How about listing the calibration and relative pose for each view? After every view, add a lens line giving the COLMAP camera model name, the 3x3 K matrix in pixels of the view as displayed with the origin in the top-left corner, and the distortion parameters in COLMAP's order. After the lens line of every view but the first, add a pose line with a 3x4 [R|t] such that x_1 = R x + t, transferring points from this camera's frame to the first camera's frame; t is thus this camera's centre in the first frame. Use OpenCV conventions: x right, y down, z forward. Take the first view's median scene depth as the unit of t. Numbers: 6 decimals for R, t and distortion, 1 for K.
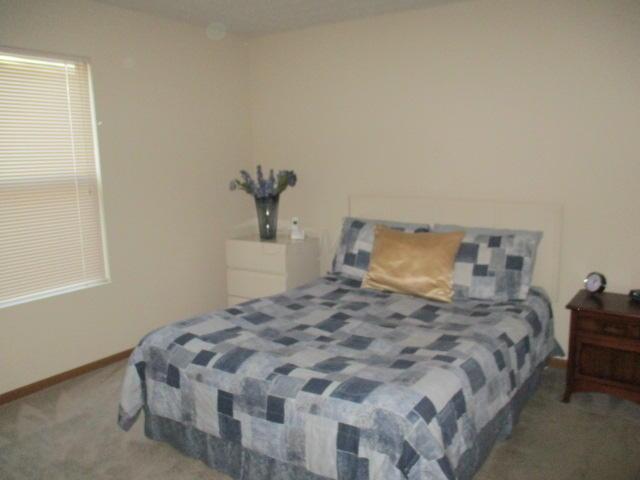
lens RADIAL K [[531.9, 0, 323.8], [0, 531.9, 240.4], [0, 0, 1]] dist [-0.028839, 0.006706]
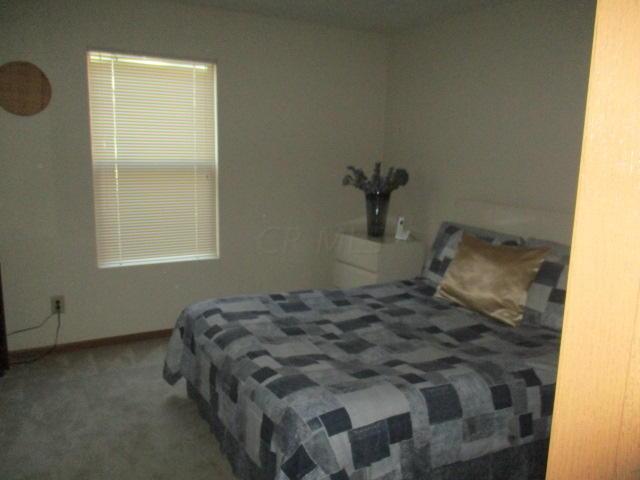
lens RADIAL K [[531.9, 0, 323.7], [0, 531.9, 239.4], [0, 0, 1]] dist [-0.028839, 0.006706]
pose [[0.903657, 0.108674, -0.414239, 0.290745], [-0.109221, 0.993764, 0.022446, -0.011561], [0.414095, 0.024960, 0.909891, 0.067161]]
